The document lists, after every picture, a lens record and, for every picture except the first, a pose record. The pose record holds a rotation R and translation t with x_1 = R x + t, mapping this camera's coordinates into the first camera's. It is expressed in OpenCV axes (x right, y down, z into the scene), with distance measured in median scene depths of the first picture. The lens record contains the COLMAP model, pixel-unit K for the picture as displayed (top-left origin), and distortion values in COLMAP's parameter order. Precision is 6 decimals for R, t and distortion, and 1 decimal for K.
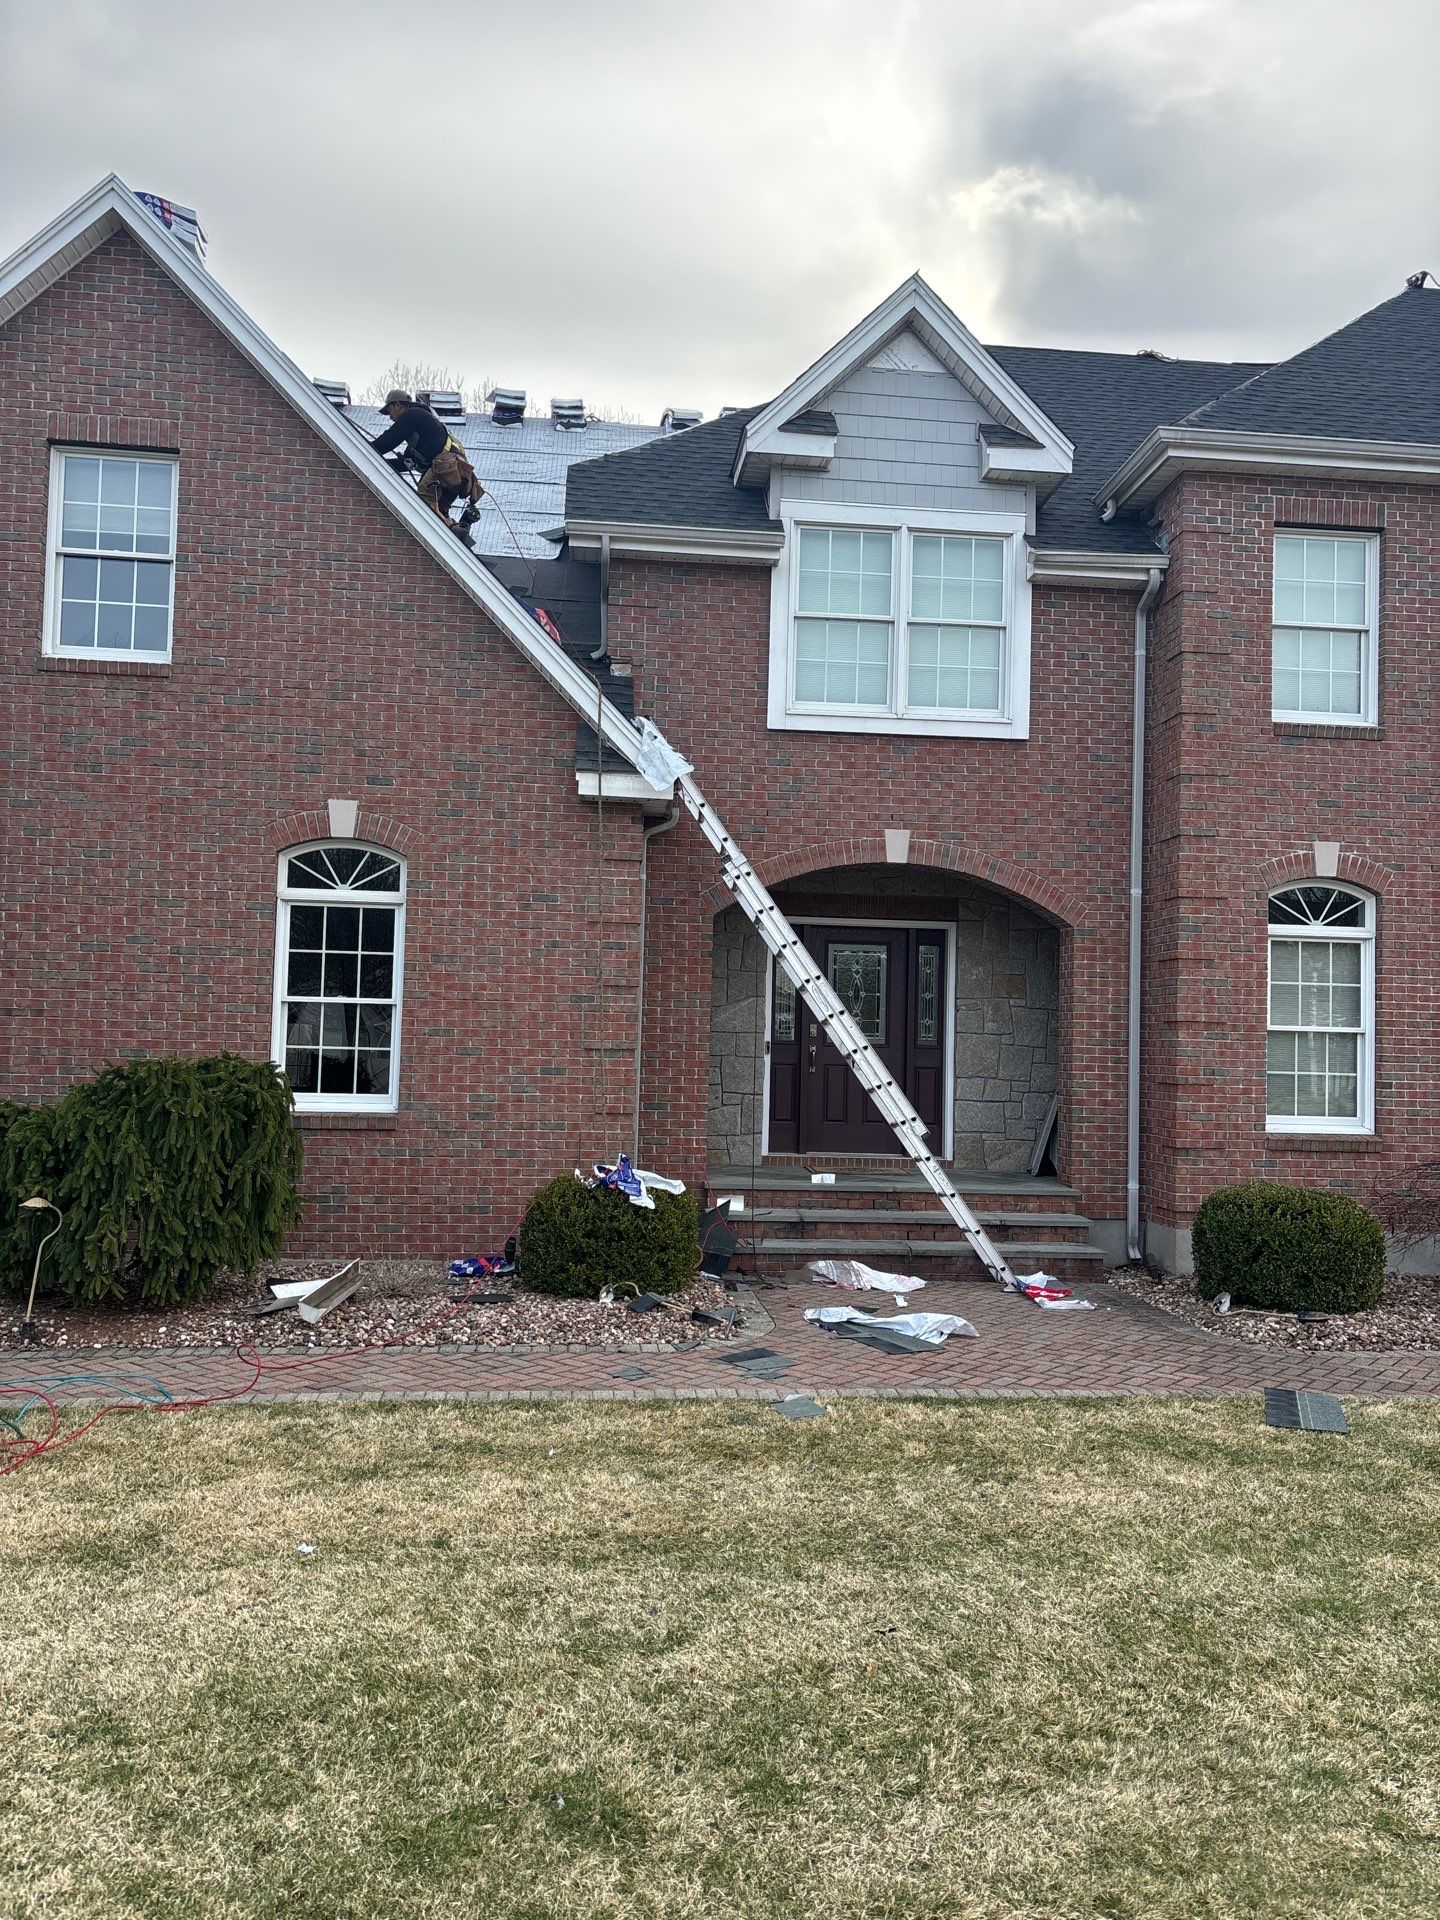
lens RADIAL K [[1449.4, 0, 727.7], [0, 1449.4, 968.7], [0, 0, 1]] dist [0.009060, 0.038711]
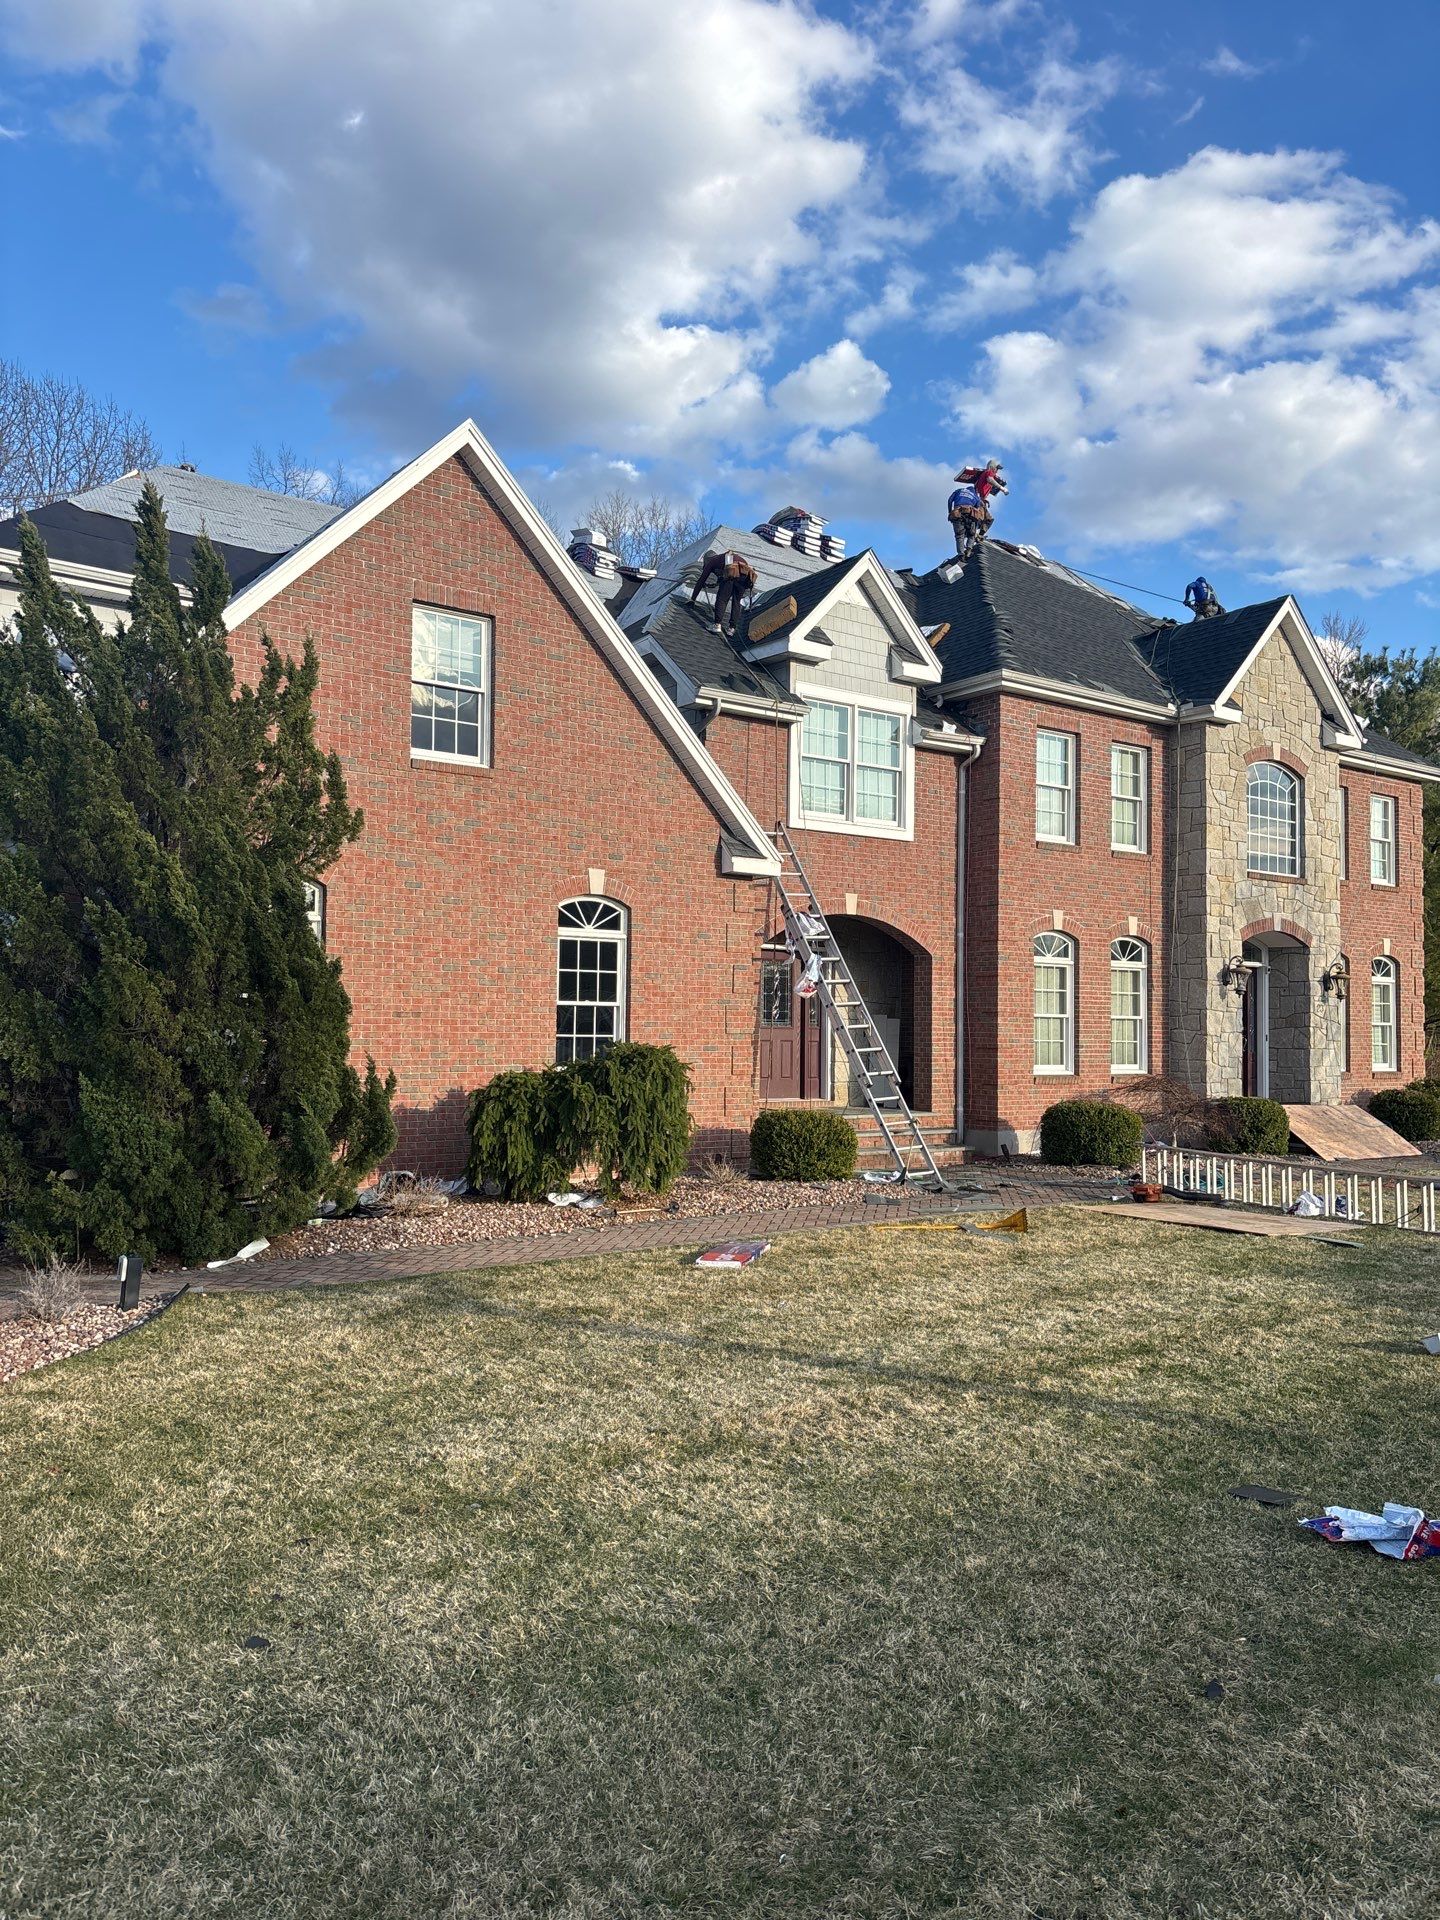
lens RADIAL K [[1443.4, 0, 706.9], [0, 1443.4, 968.3], [0, 0, 1]] dist [0.125526, -0.228034]
pose [[0.860925, 0.005419, 0.508702, -0.862774], [-0.014389, 0.999803, 0.013700, -0.034287], [-0.508528, -0.019115, 0.860833, -0.311076]]
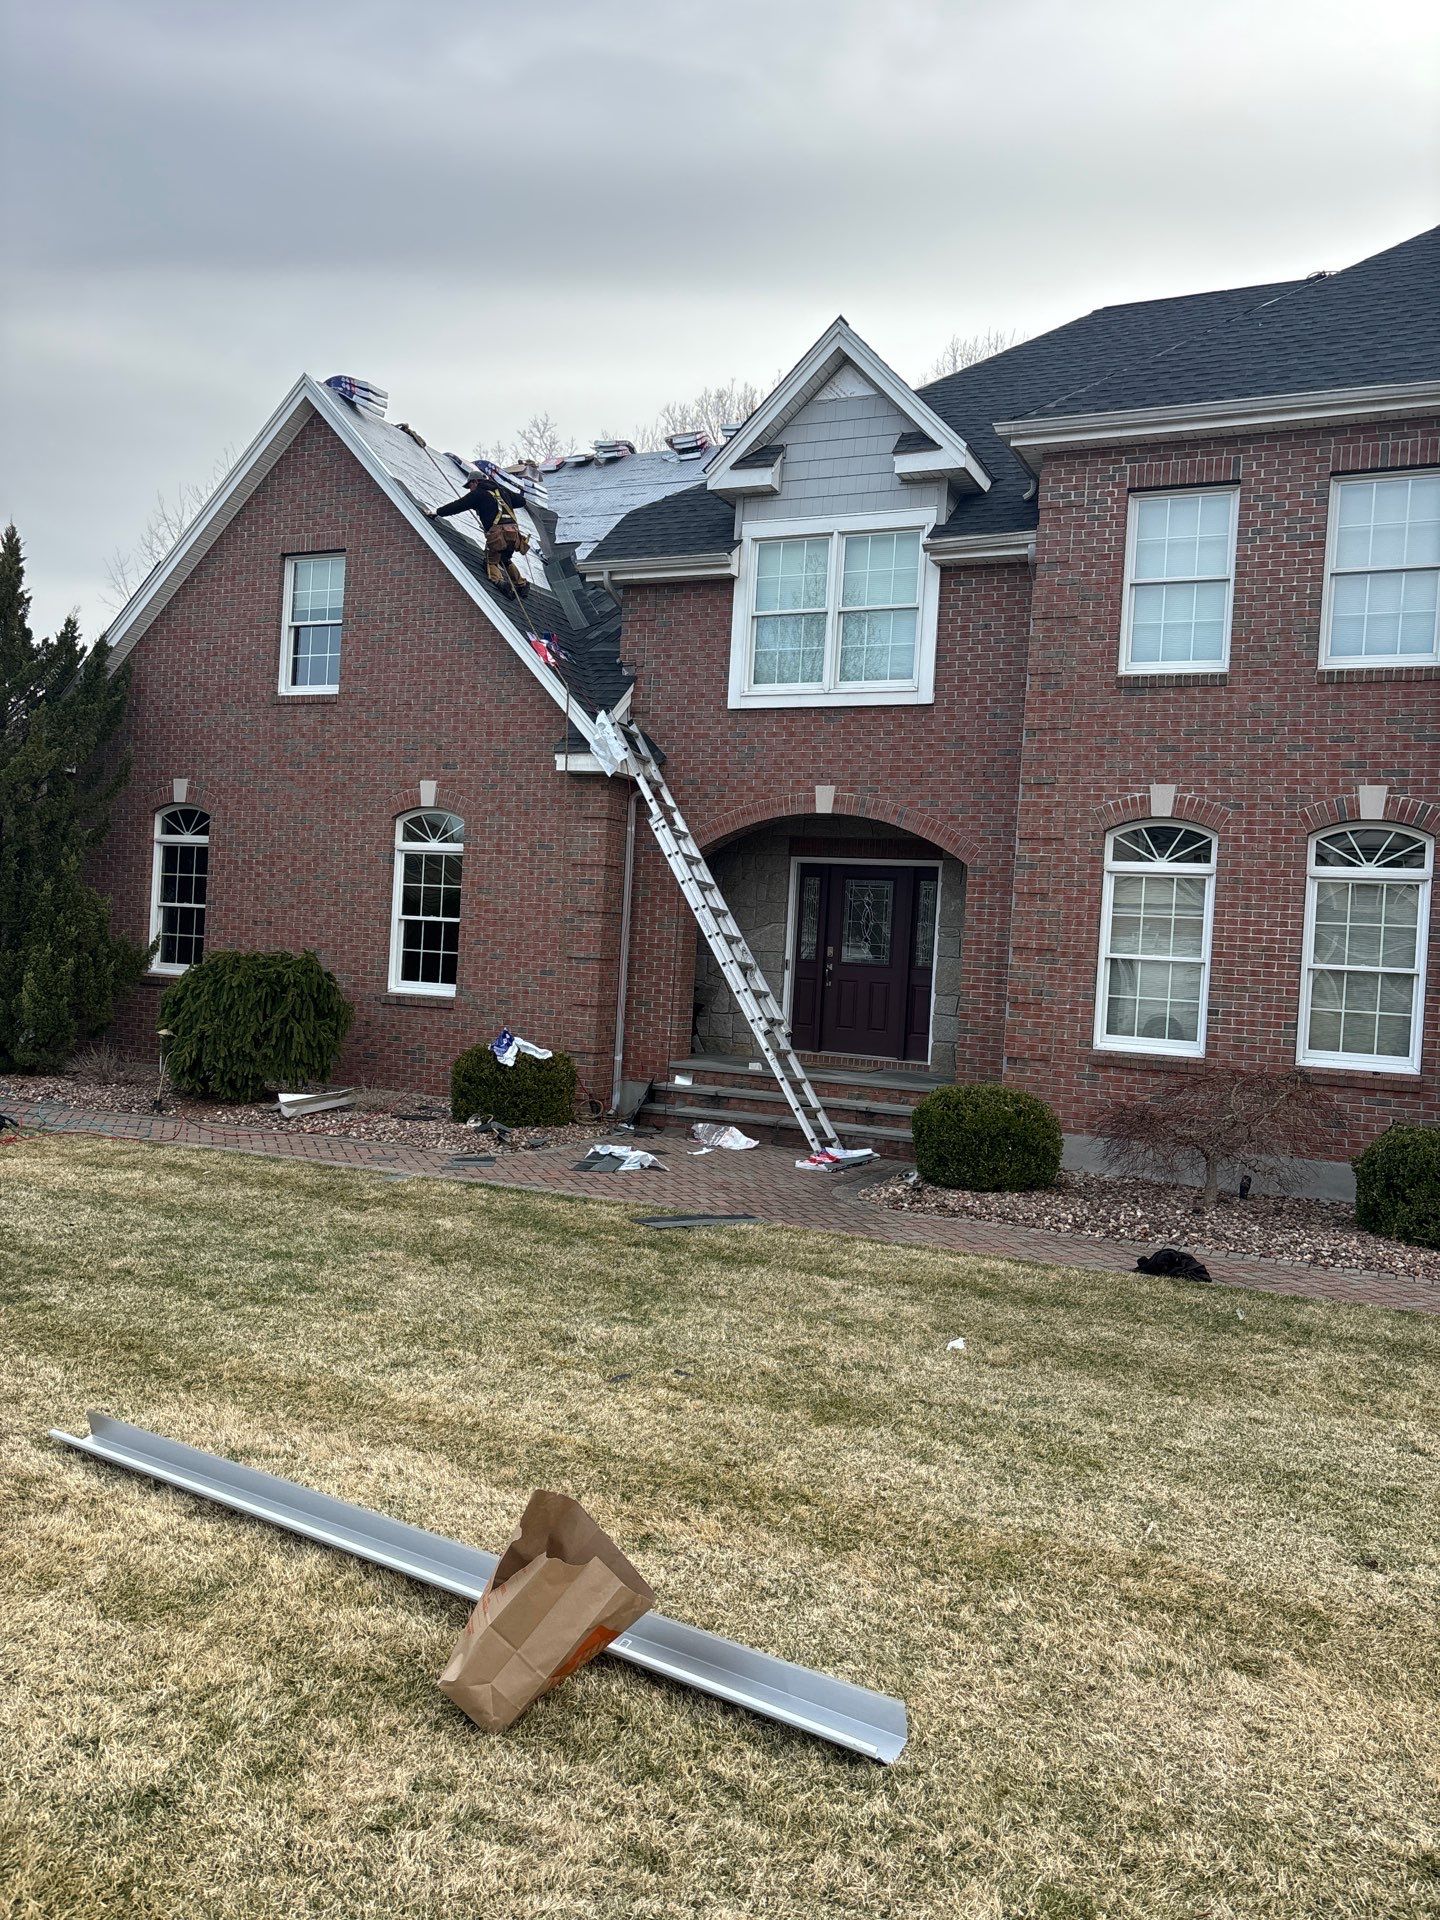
lens RADIAL K [[1461.8, 0, 724.1], [0, 1461.8, 955.4], [0, 0, 1]] dist [0.057913, -0.070700]
pose [[0.860915, 0.025722, -0.508098, 0.692344], [-0.007437, 0.999251, 0.037984, 0.000461], [0.508694, -0.028922, 0.860461, -0.107315]]
